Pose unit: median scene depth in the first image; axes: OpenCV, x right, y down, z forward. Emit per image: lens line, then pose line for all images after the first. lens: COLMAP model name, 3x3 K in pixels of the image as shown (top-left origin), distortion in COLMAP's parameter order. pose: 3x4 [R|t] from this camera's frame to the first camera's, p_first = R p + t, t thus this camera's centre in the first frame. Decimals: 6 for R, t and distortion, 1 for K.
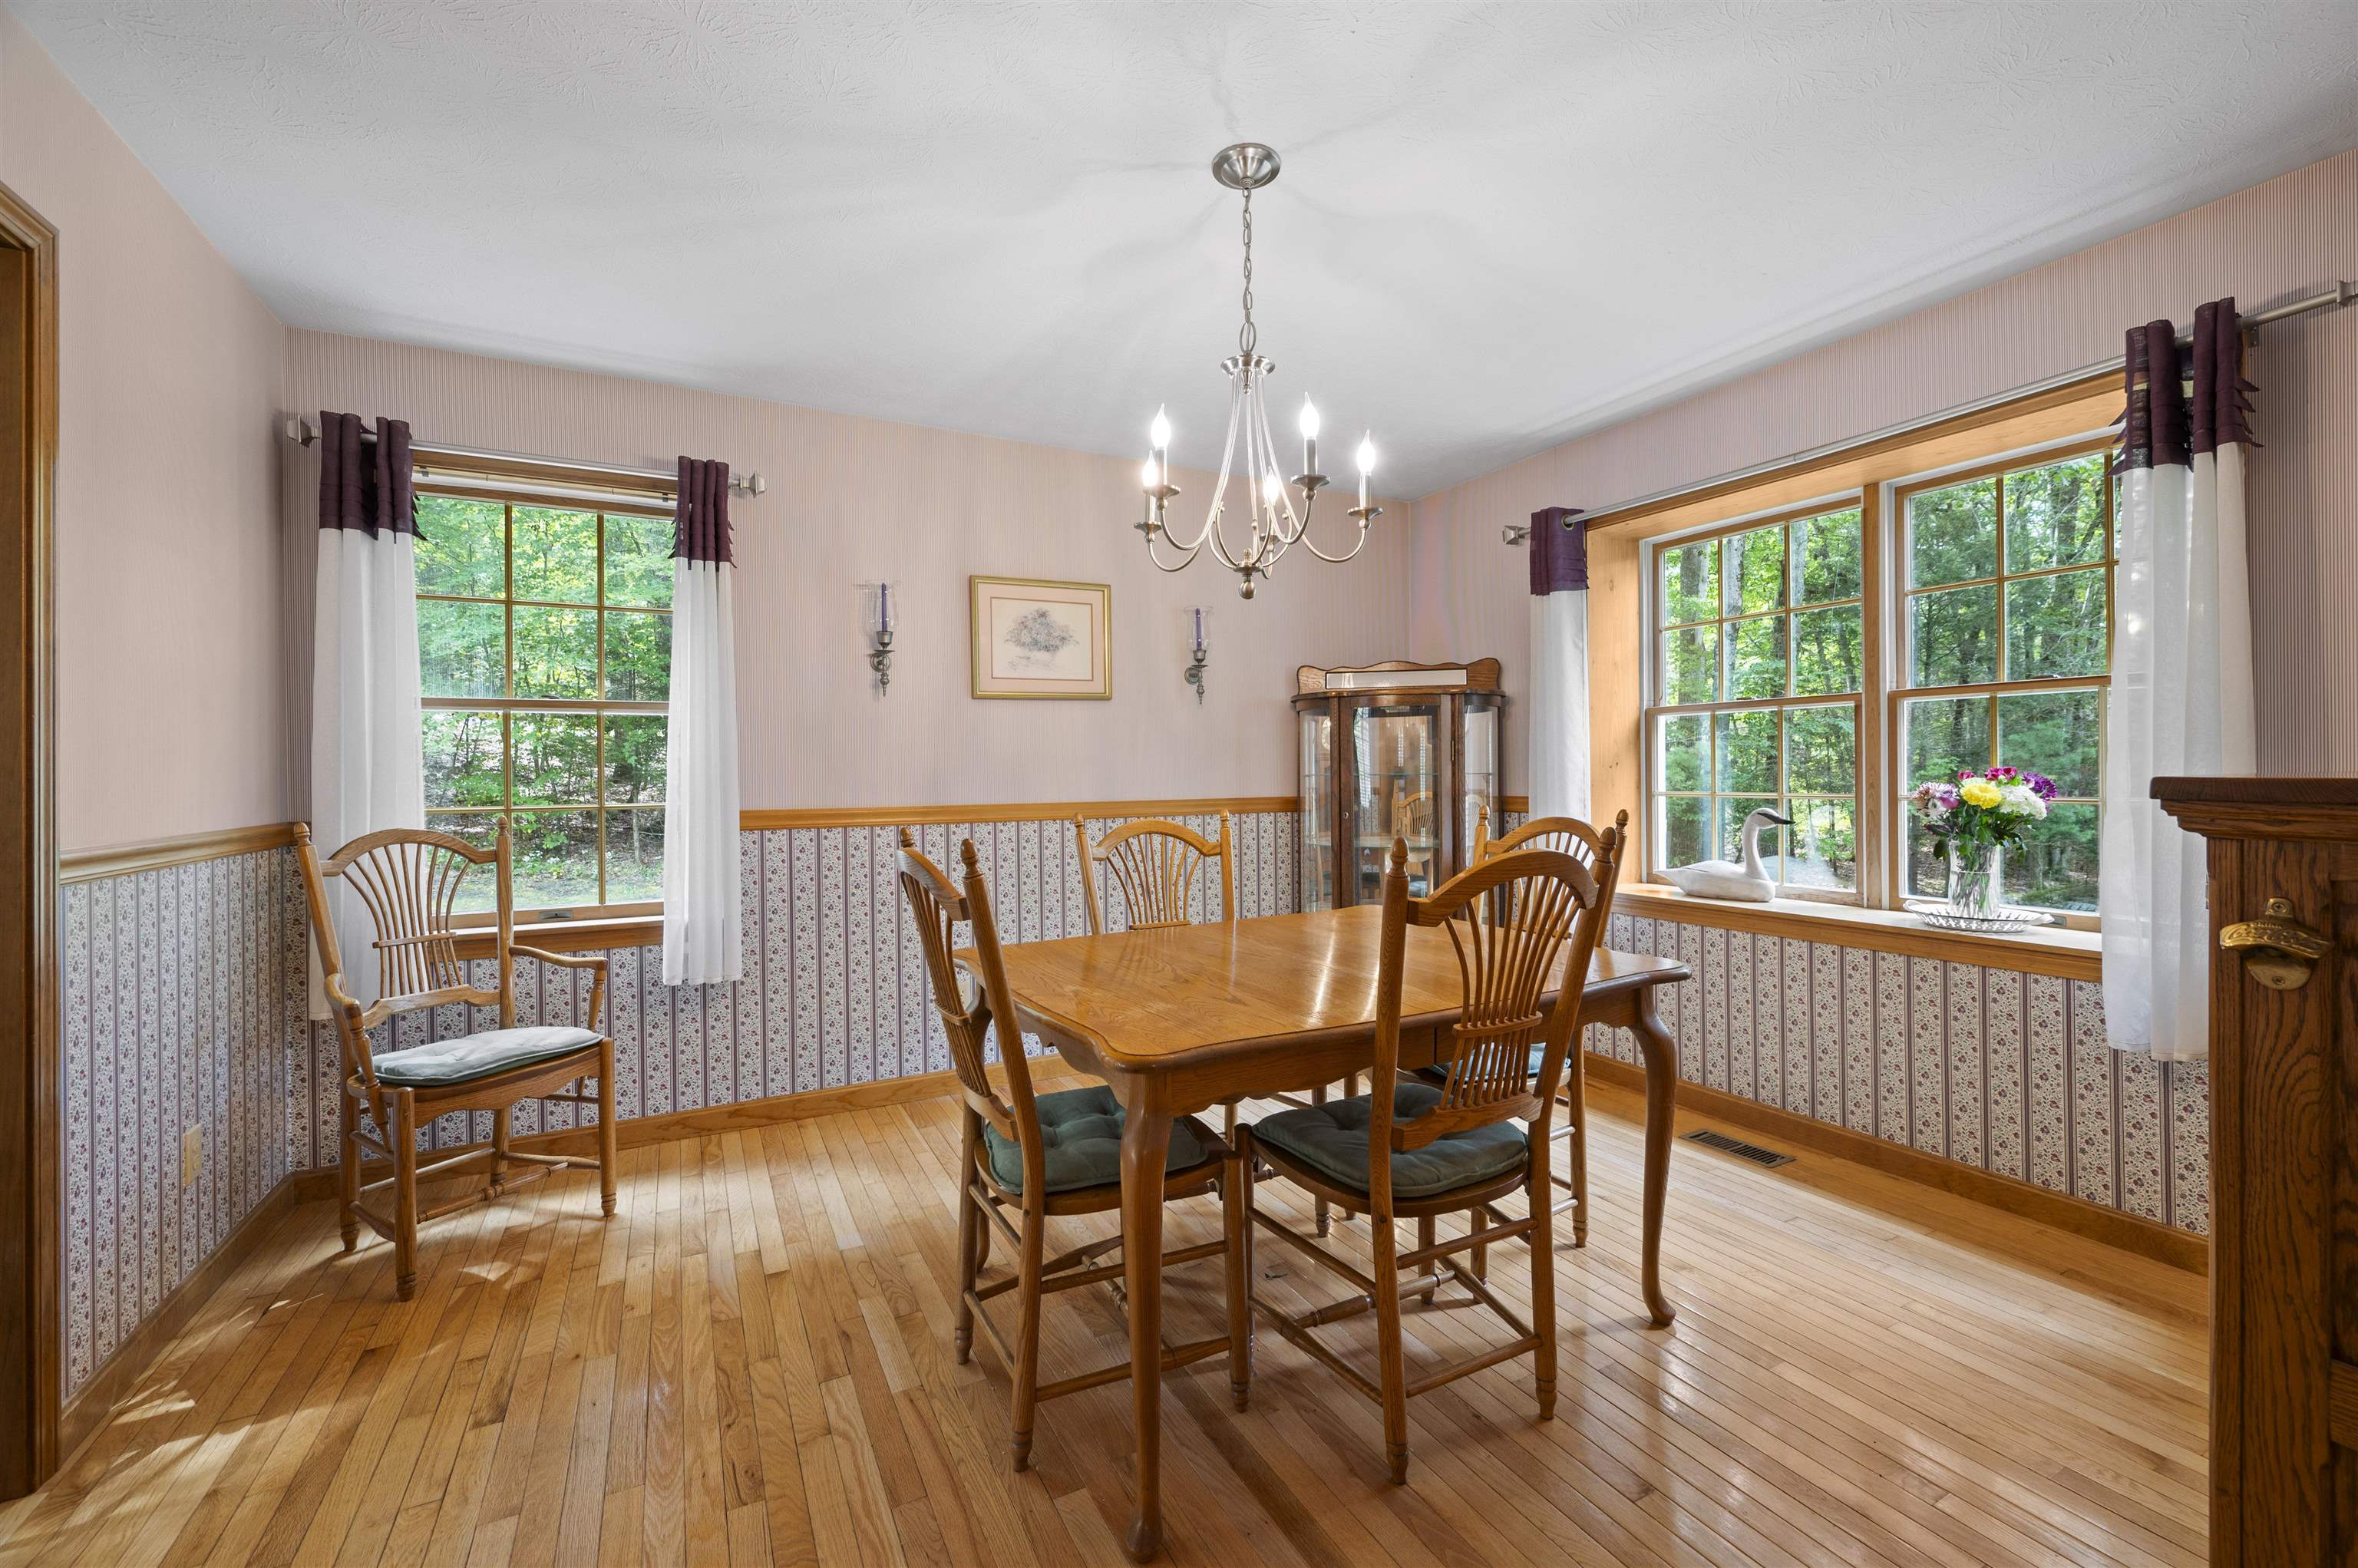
lens RADIAL K [[963.9, 0, 1182.8], [0, 963.9, 768.9], [0, 0, 1]] dist [0.000365, 0.000234]
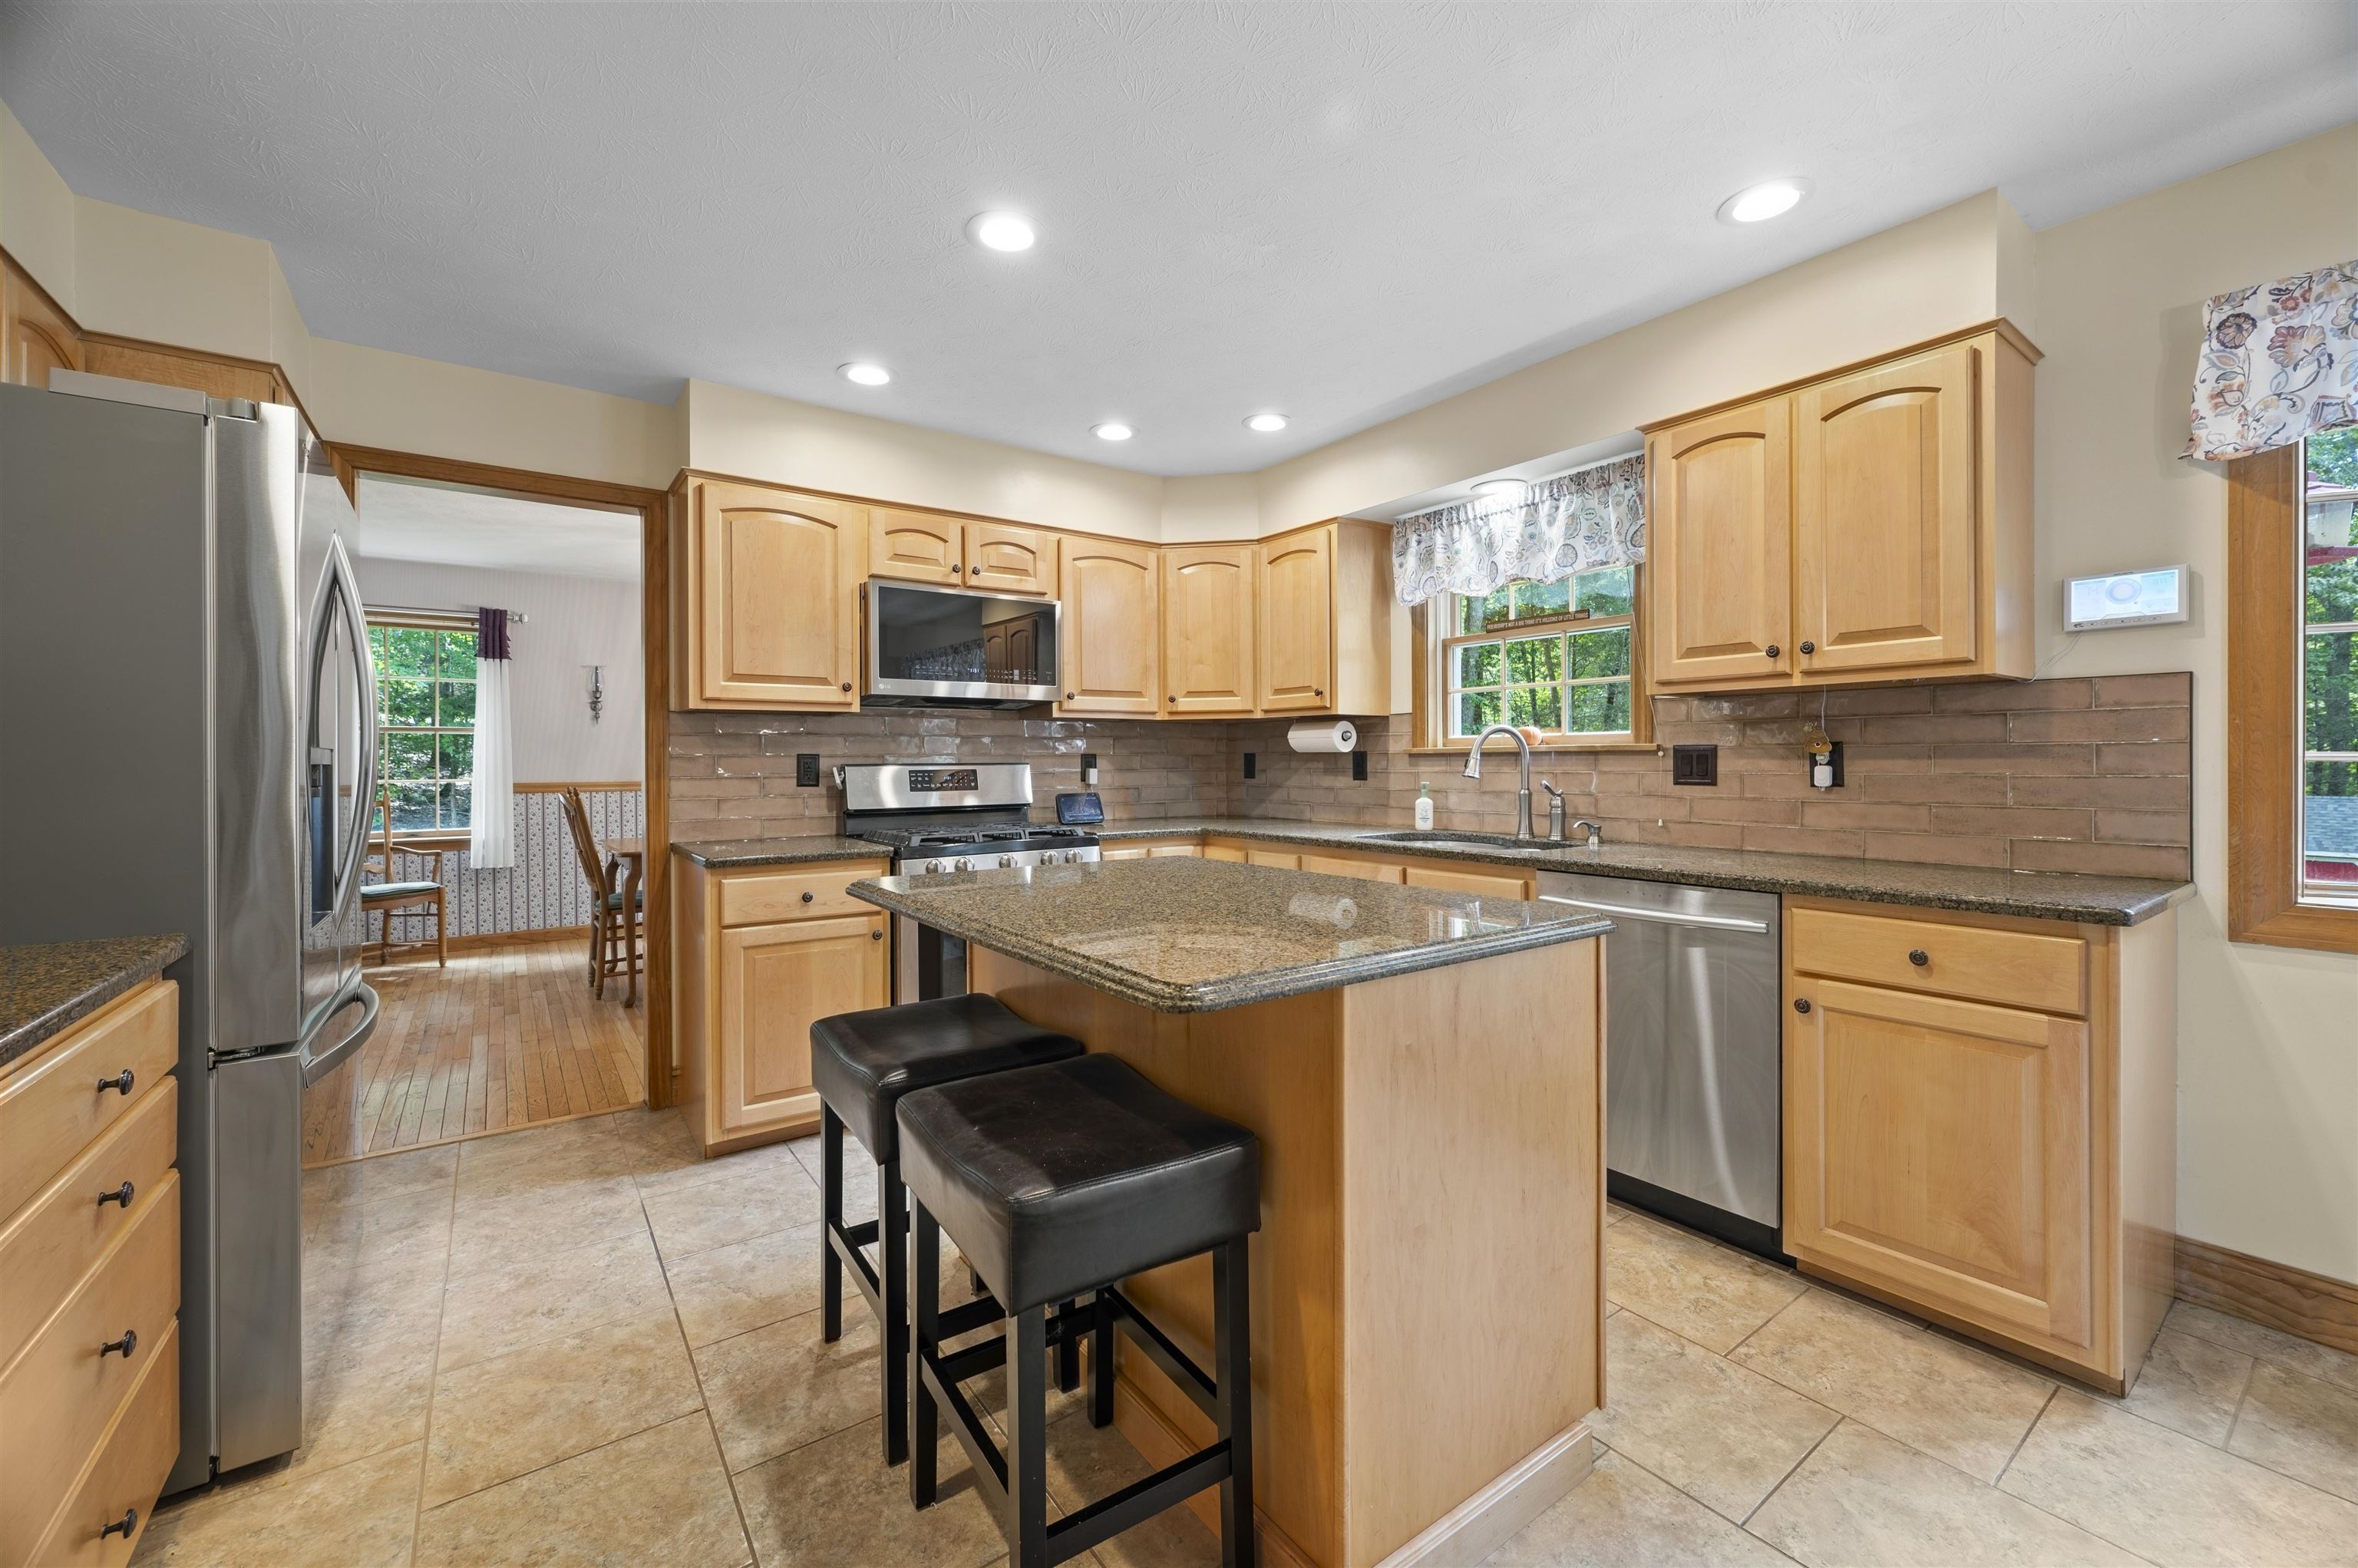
lens RADIAL K [[942.5, 0, 1181.6], [0, 942.5, 767.5], [0, 0, 1]] dist [0.001789, -0.000299]
pose [[0.989786, 0.003318, 0.142526, 0.609994], [-0.004071, 0.999979, 0.004991, -0.003930], [-0.142506, -0.005521, 0.989779, -1.091664]]
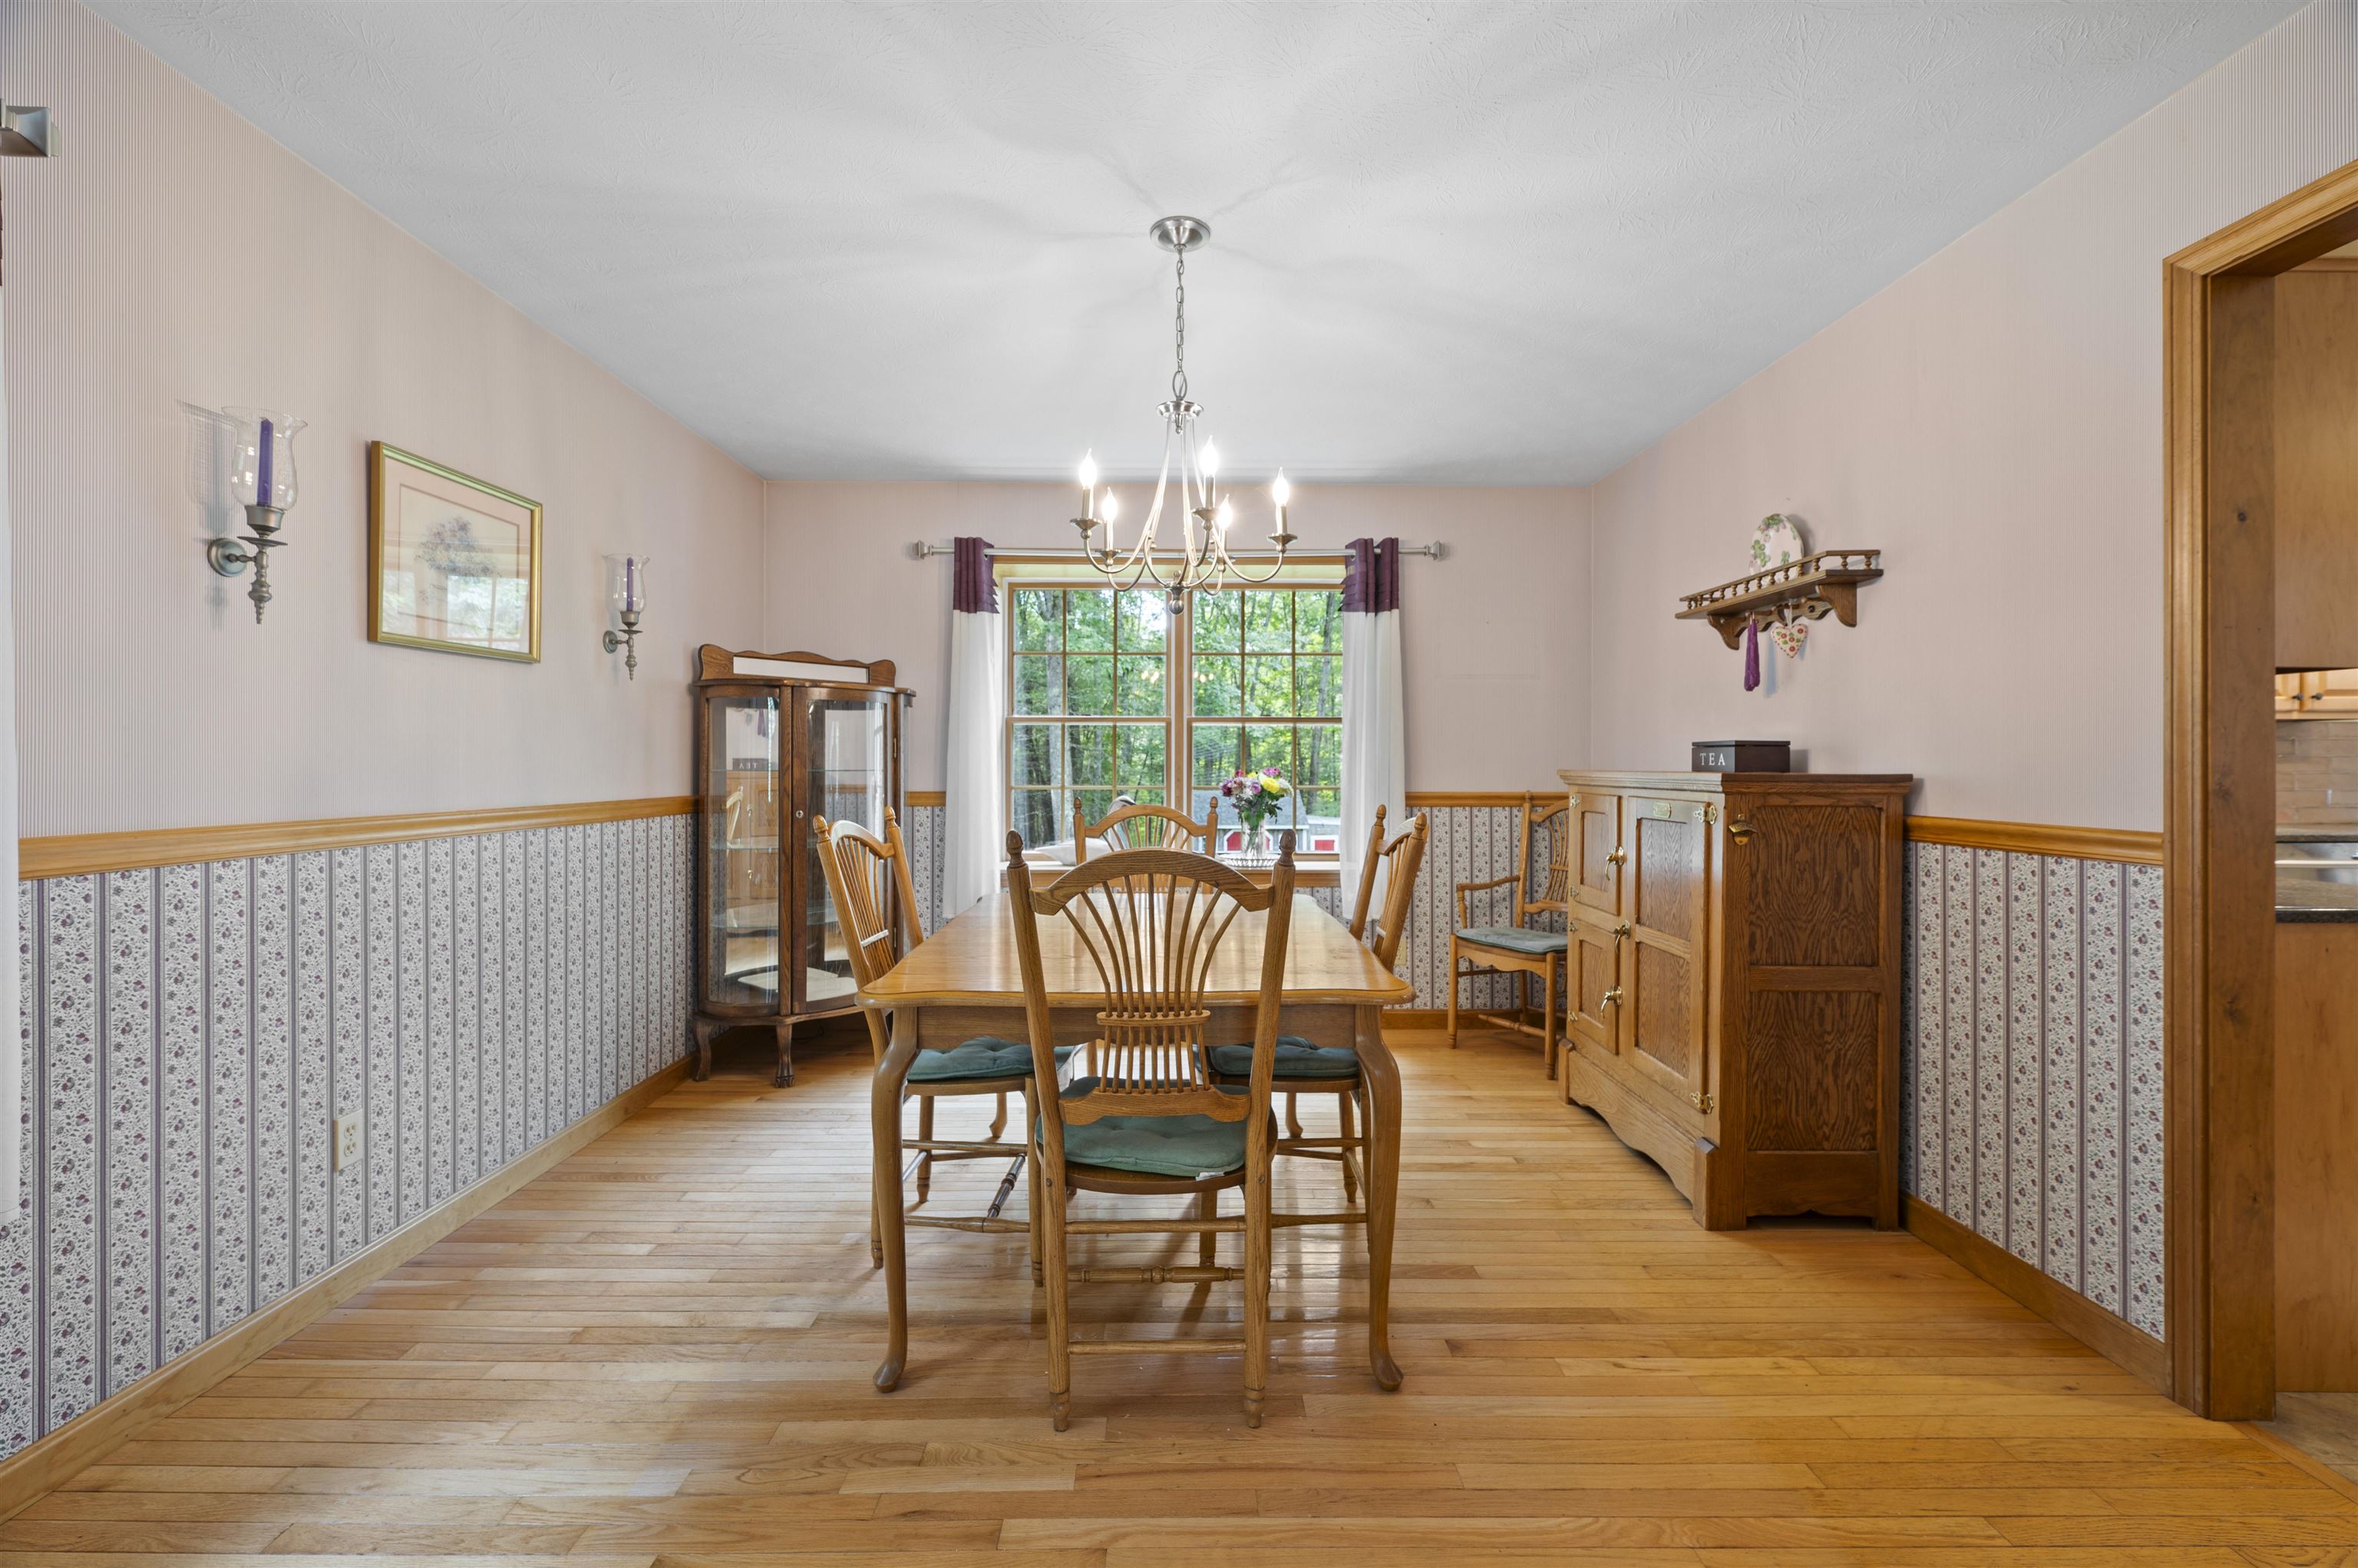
lens RADIAL K [[963.9, 0, 1182.8], [0, 963.9, 768.9], [0, 0, 1]] dist [0.000365, 0.000234]
pose [[0.464808, 0.008157, 0.885374, -0.585223], [-0.008401, 0.999953, -0.004802, 0.006440], [-0.885371, -0.005206, 0.464855, 0.294565]]
